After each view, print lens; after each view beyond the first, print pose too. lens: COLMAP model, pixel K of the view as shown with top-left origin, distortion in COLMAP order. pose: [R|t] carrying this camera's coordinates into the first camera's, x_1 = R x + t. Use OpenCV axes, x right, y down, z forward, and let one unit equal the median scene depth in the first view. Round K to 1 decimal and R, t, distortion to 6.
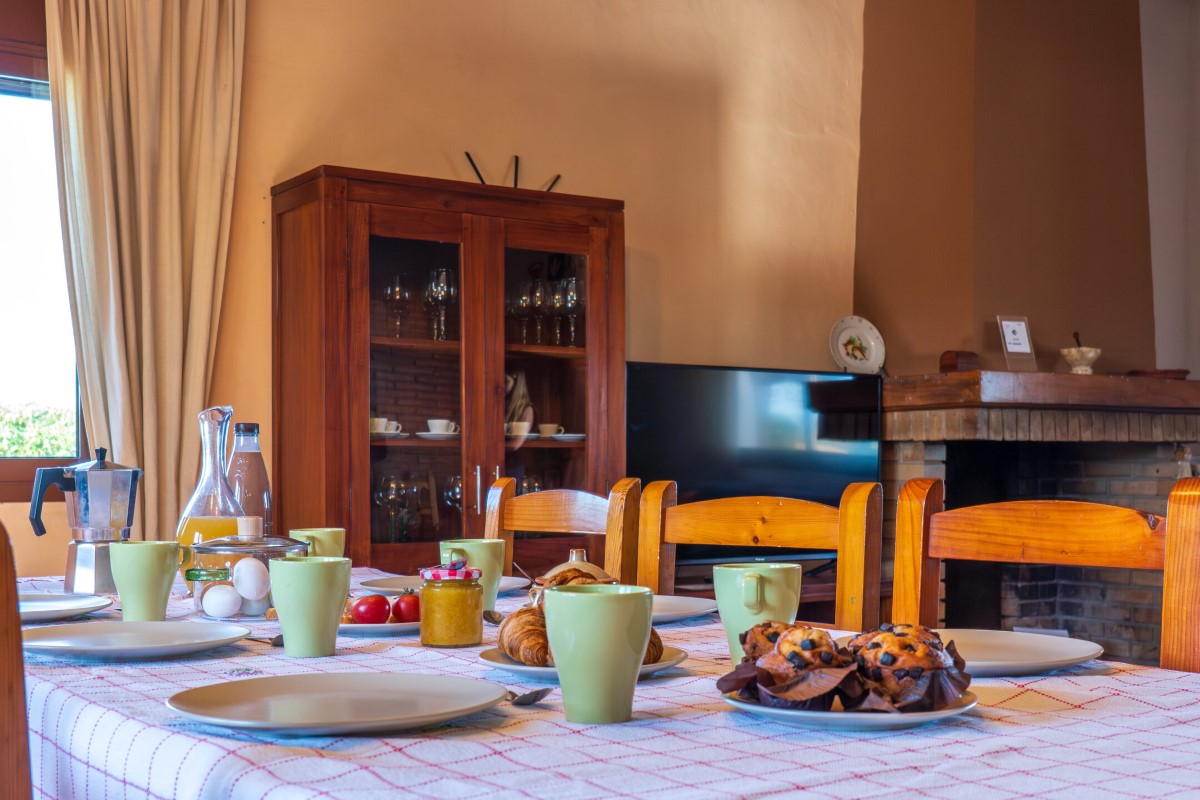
lens RADIAL K [[1482.6, 0, 602.4], [0, 1482.6, 495.9], [0, 0, 1]] dist [-0.002904, 0.009363]
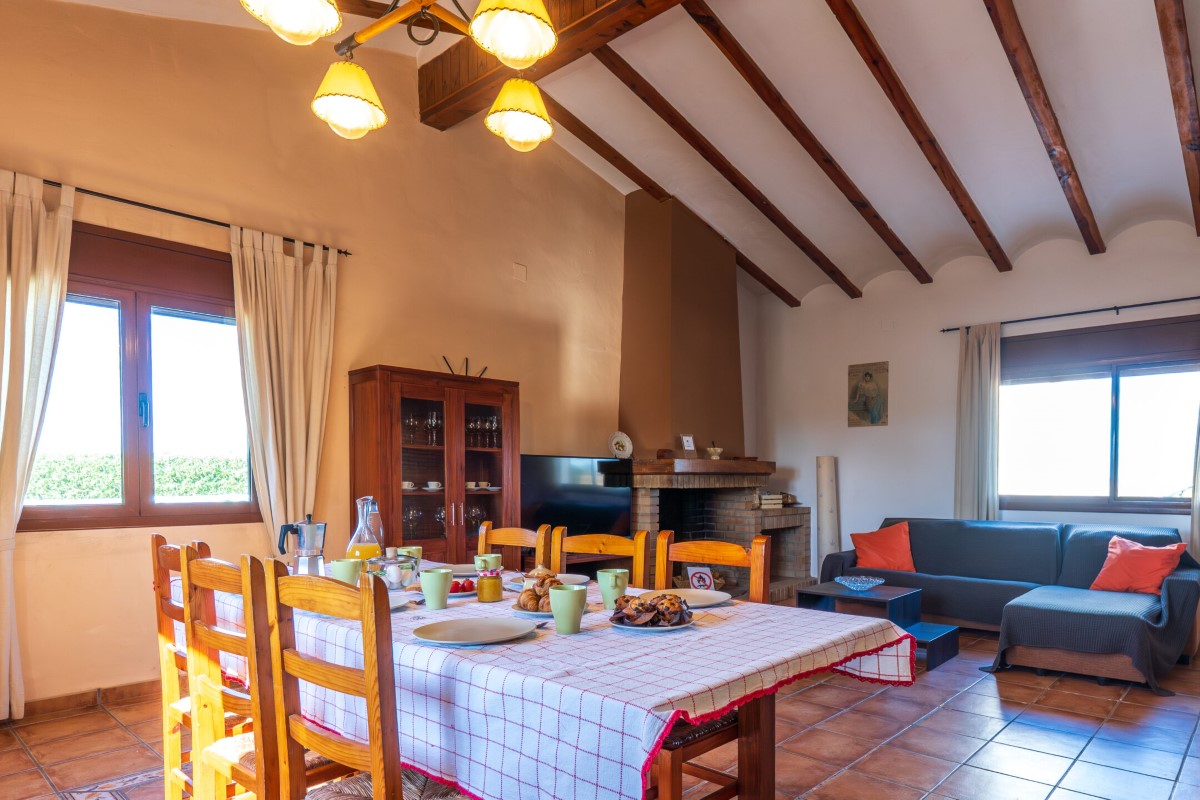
lens RADIAL K [[721.3, 0, 676.0], [0, 721.3, 500.5], [0, 0, 1]] dist [-0.004909, -0.001679]
pose [[0.965306, -0.005011, 0.261074, -0.044046], [0.003287, 0.999970, 0.007040, -0.030818], [-0.261102, -0.005938, 0.965293, -0.109411]]
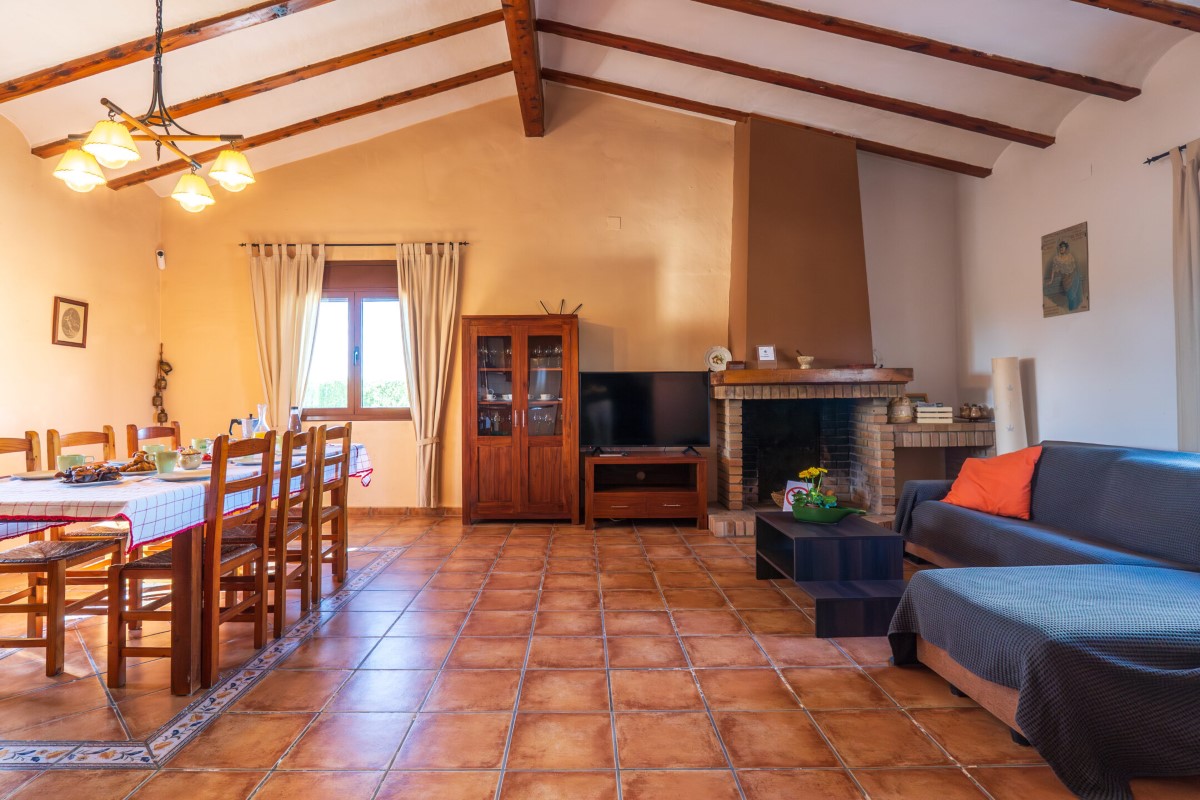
lens RADIAL K [[613.9, 0, 586.1], [0, 613.9, 381.8], [0, 0, 1]] dist [-0.001854, -0.001709]
pose [[0.824568, -0.016245, -0.565529, 0.718800], [-0.004993, 0.999340, -0.035986, -0.033833], [0.565741, 0.032497, 0.823943, 0.071612]]
